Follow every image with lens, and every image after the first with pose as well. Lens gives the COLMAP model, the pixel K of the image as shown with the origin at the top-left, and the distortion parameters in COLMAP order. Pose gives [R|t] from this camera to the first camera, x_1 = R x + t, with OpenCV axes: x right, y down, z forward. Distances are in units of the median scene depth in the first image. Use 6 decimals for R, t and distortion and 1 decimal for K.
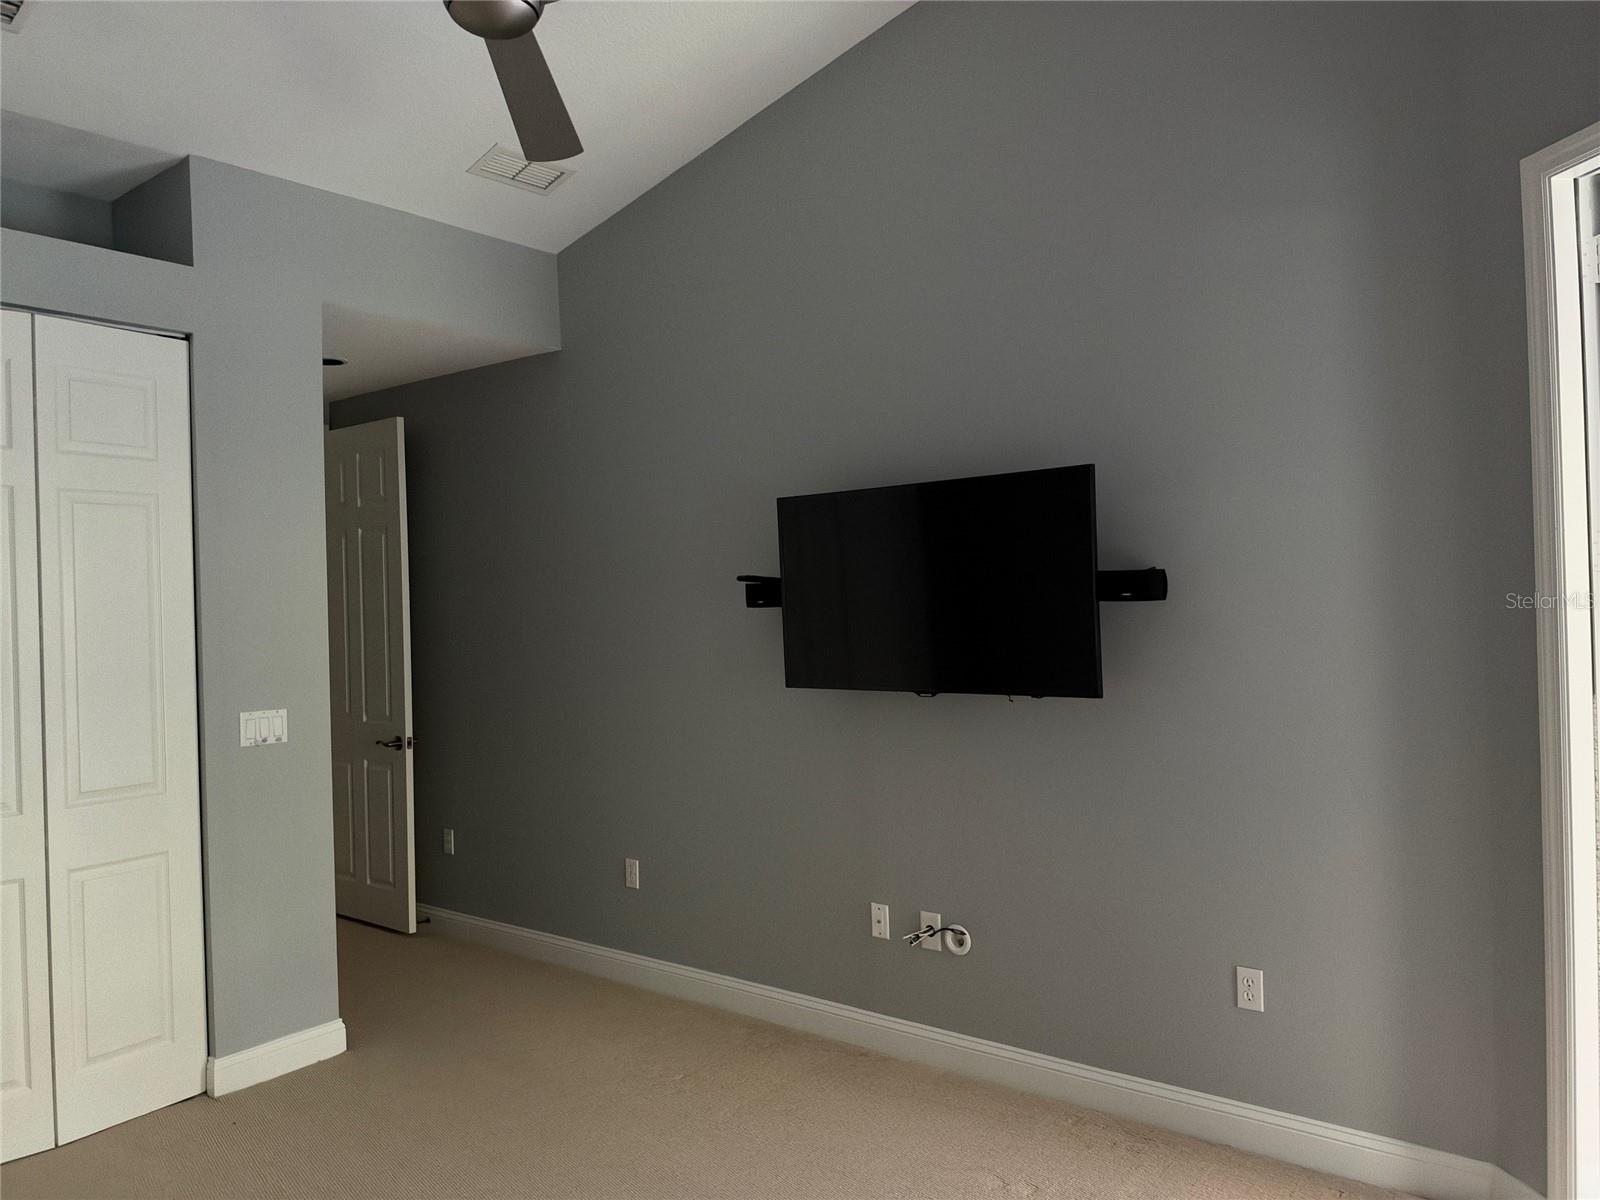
lens RADIAL K [[1139.6, 0, 799.6], [0, 1139.6, 601.2], [0, 0, 1]] dist [-0.004533, -0.005774]
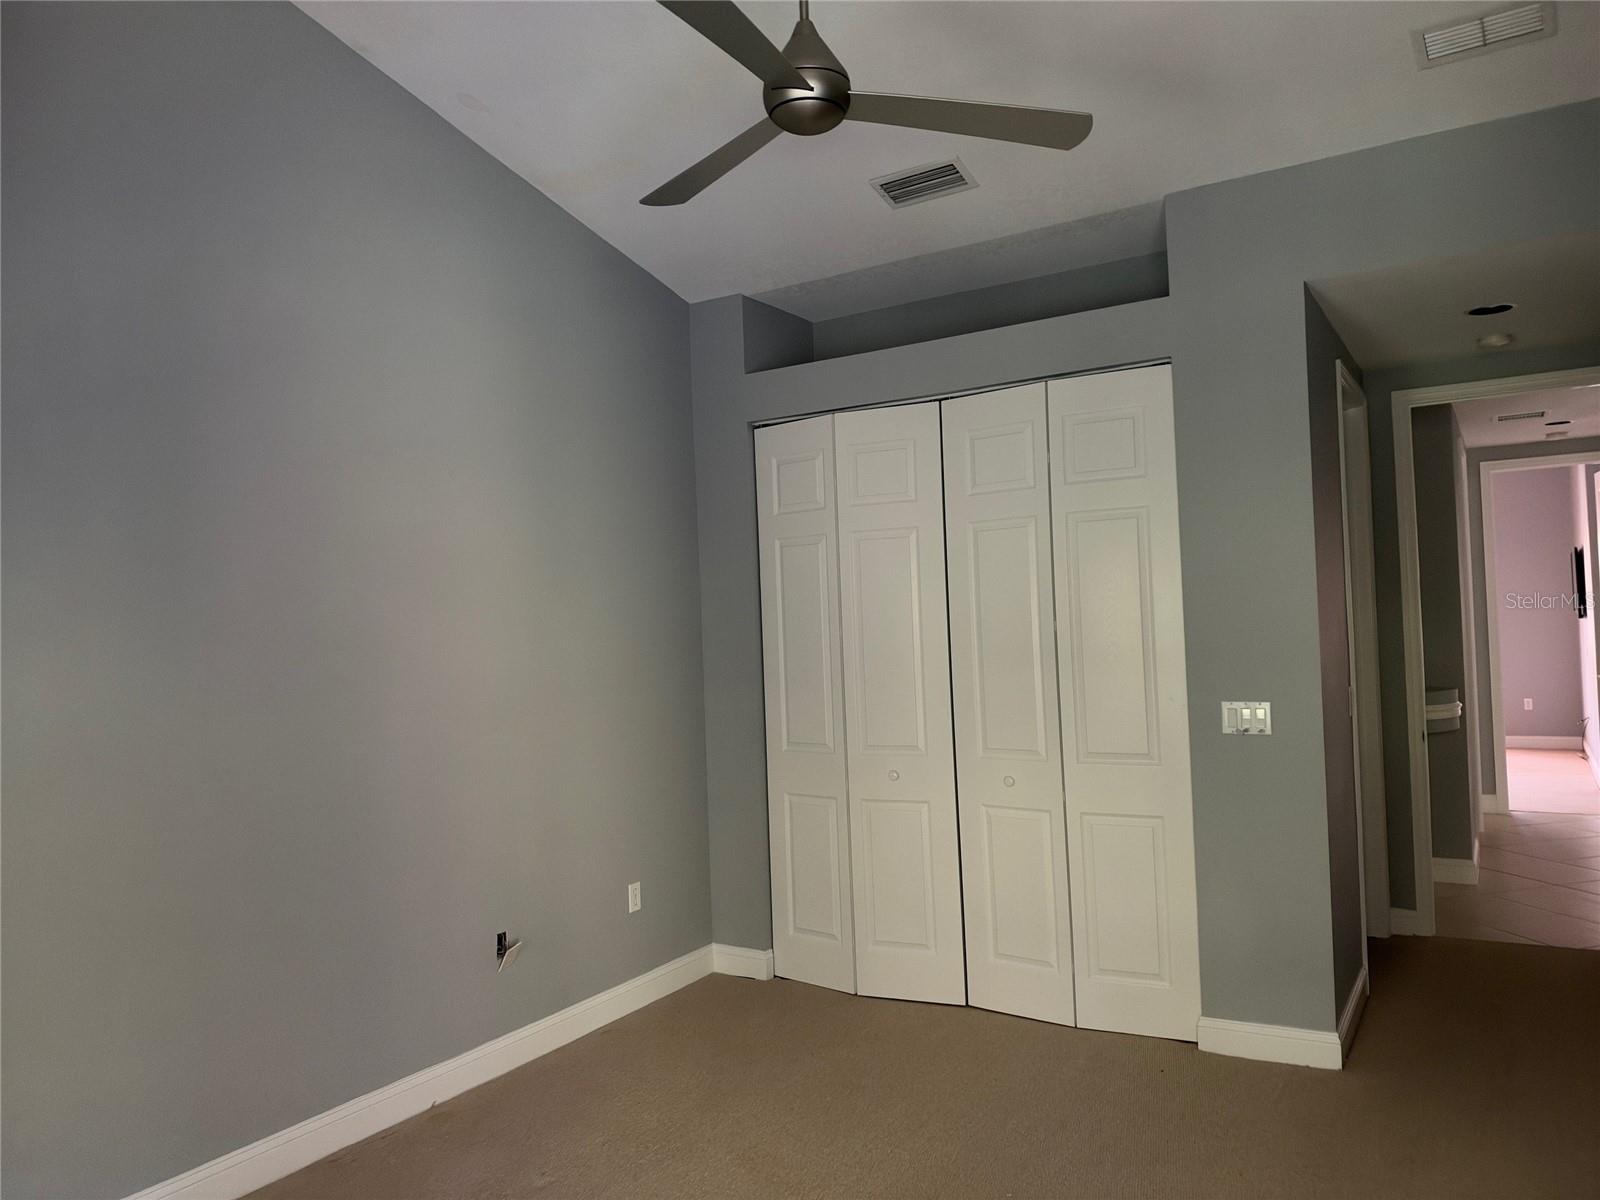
lens RADIAL K [[1139.6, 0, 799.7], [0, 1139.6, 599.0], [0, 0, 1]] dist [-0.004533, -0.005774]
pose [[0.112733, -0.005706, -0.993609, 0.514502], [0.035495, 0.999368, -0.001712, -0.009695], [0.992991, -0.035075, 0.112864, 0.487532]]
